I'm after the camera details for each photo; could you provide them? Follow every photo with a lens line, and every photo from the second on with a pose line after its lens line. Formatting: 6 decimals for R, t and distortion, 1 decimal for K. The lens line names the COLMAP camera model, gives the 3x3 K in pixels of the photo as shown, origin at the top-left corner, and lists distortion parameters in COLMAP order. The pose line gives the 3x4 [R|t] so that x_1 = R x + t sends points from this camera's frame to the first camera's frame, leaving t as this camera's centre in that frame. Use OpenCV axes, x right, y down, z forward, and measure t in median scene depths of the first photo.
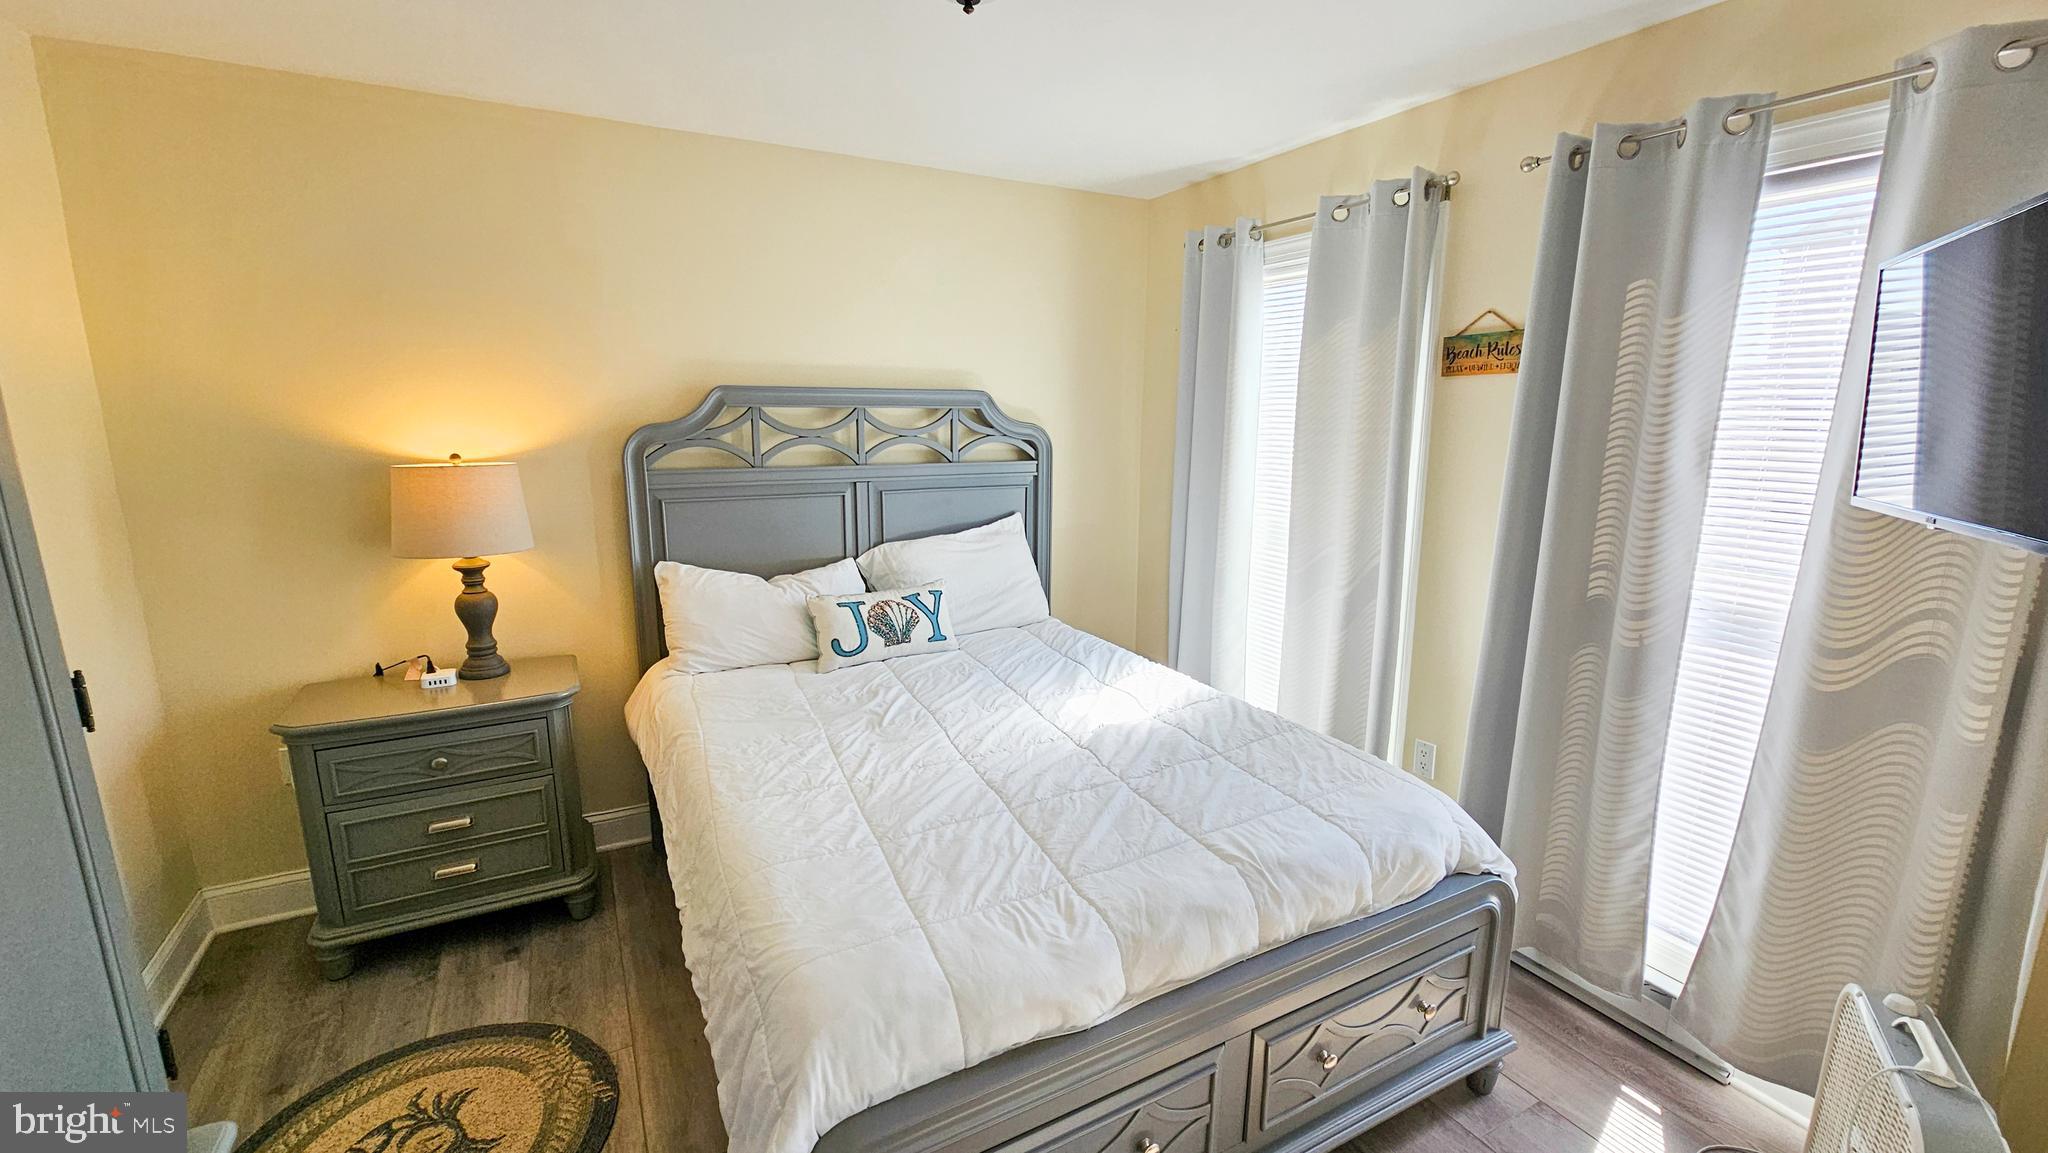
lens RADIAL K [[841.5, 0, 1030.8], [0, 841.5, 580.0], [0, 0, 1]] dist [0.000489, 0.000477]
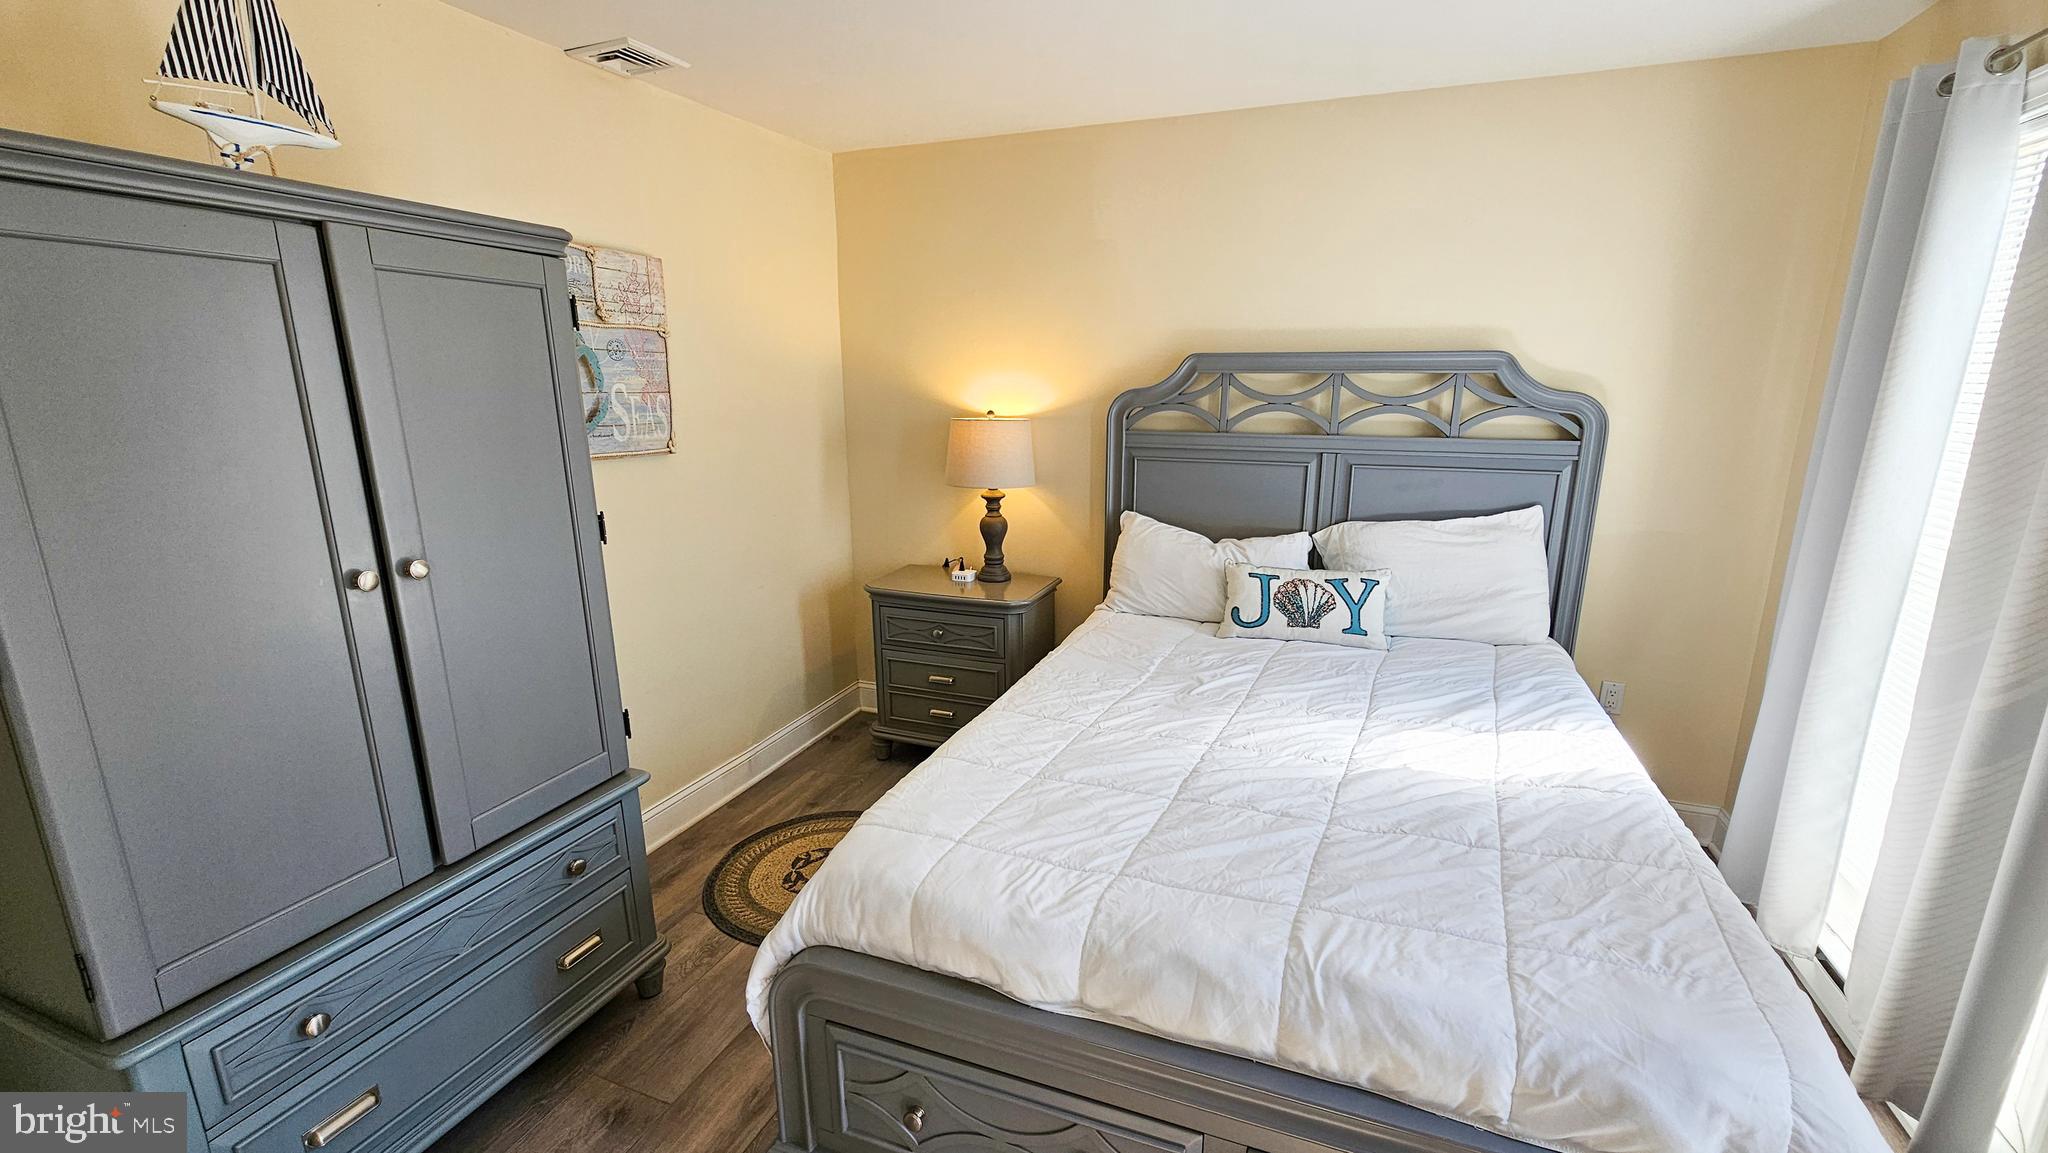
lens RADIAL K [[833.0, 0, 1027.8], [0, 833.0, 579.9], [0, 0, 1]] dist [-0.001859, -0.000141]
pose [[0.658856, 0.173870, -0.731900, 0.313651], [-0.146971, 0.983926, 0.101438, -0.024836], [0.737772, 0.040735, 0.673819, 0.146708]]
